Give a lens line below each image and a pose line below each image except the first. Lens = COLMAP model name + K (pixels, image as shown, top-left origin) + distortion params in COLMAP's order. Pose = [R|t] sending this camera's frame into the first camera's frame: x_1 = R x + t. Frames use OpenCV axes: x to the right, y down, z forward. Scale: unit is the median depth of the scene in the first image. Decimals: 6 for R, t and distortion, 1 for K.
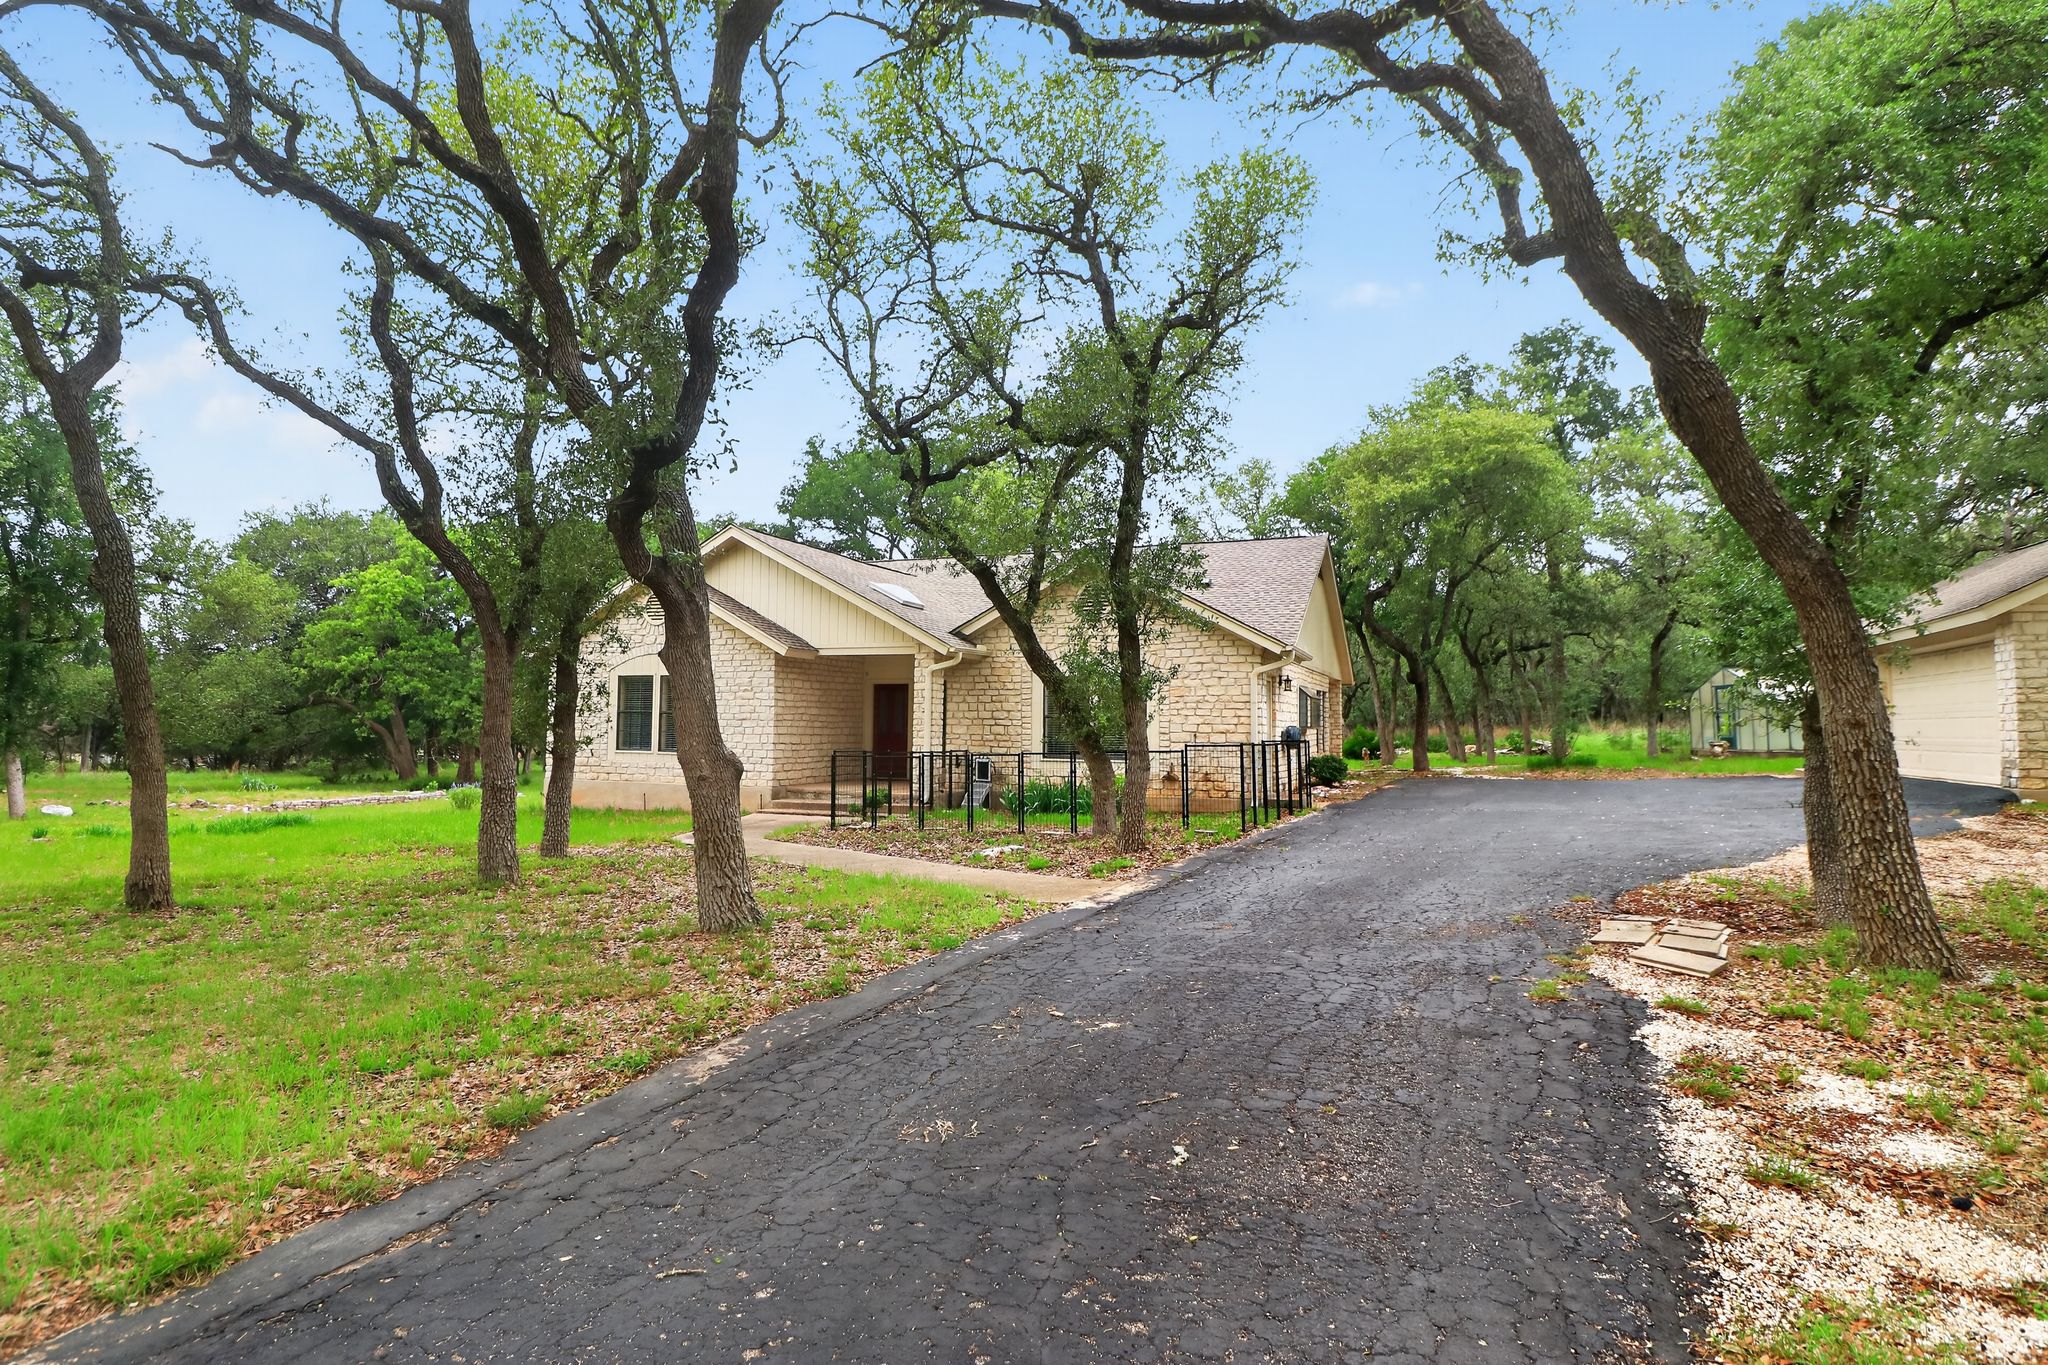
lens RADIAL K [[1005.3, 0, 1023.4], [0, 1005.3, 670.3], [0, 0, 1]] dist [-0.019102, -0.002096]
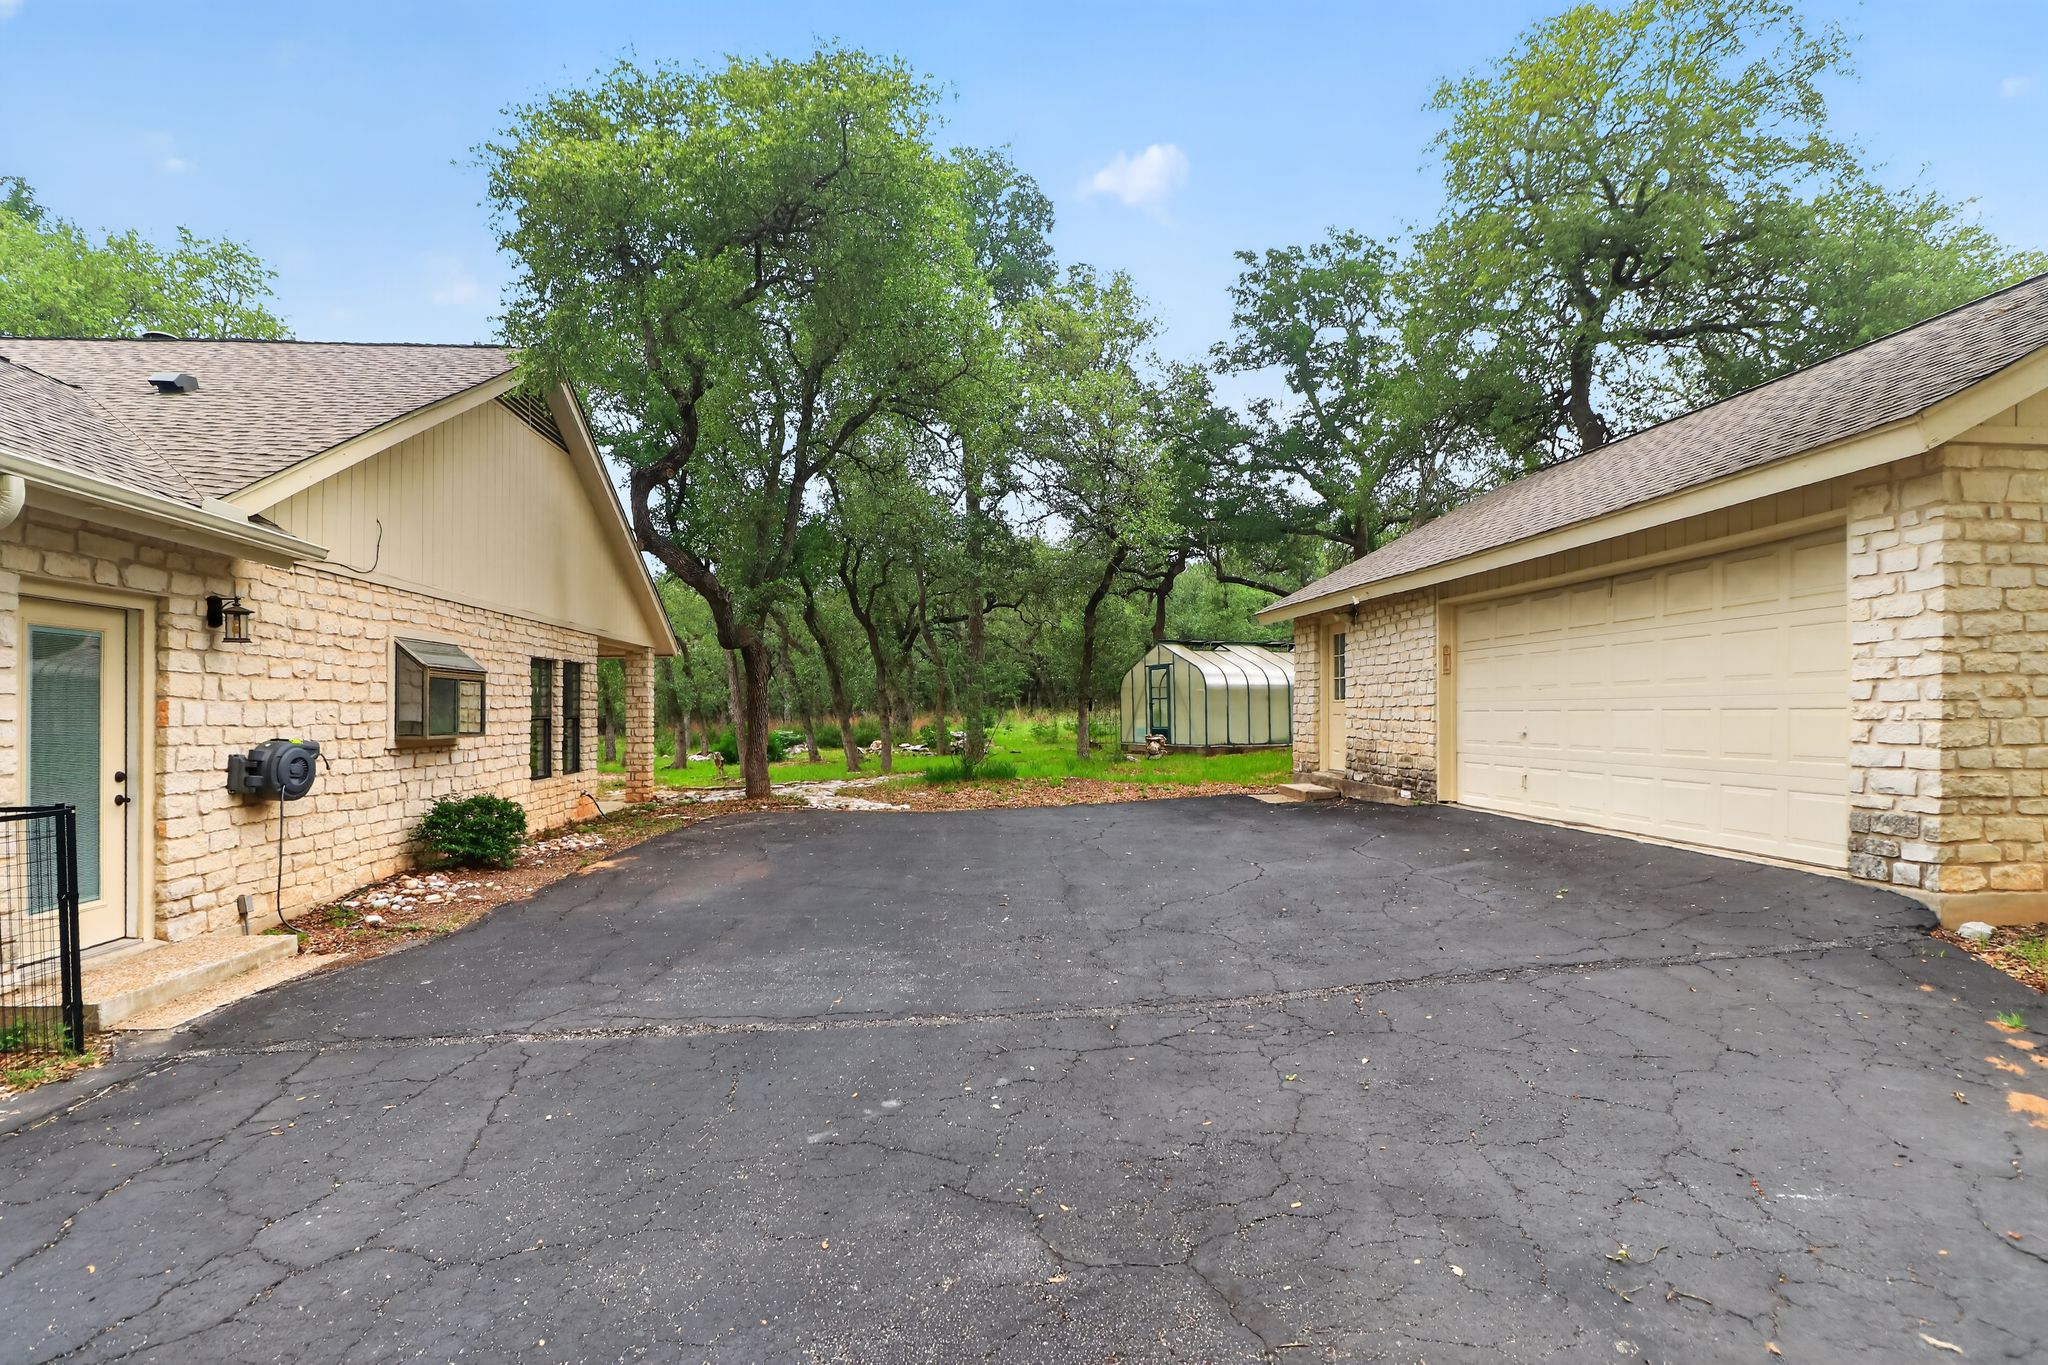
lens RADIAL K [[1005.3, 0, 1022.2], [0, 1005.3, 695.4], [0, 0, 1]] dist [-0.019102, -0.002096]
pose [[0.869794, -0.000696, 0.493414, 0.241696], [-0.018559, 0.999245, 0.034125, 0.016873], [-0.493065, -0.038838, 0.869125, 0.408588]]
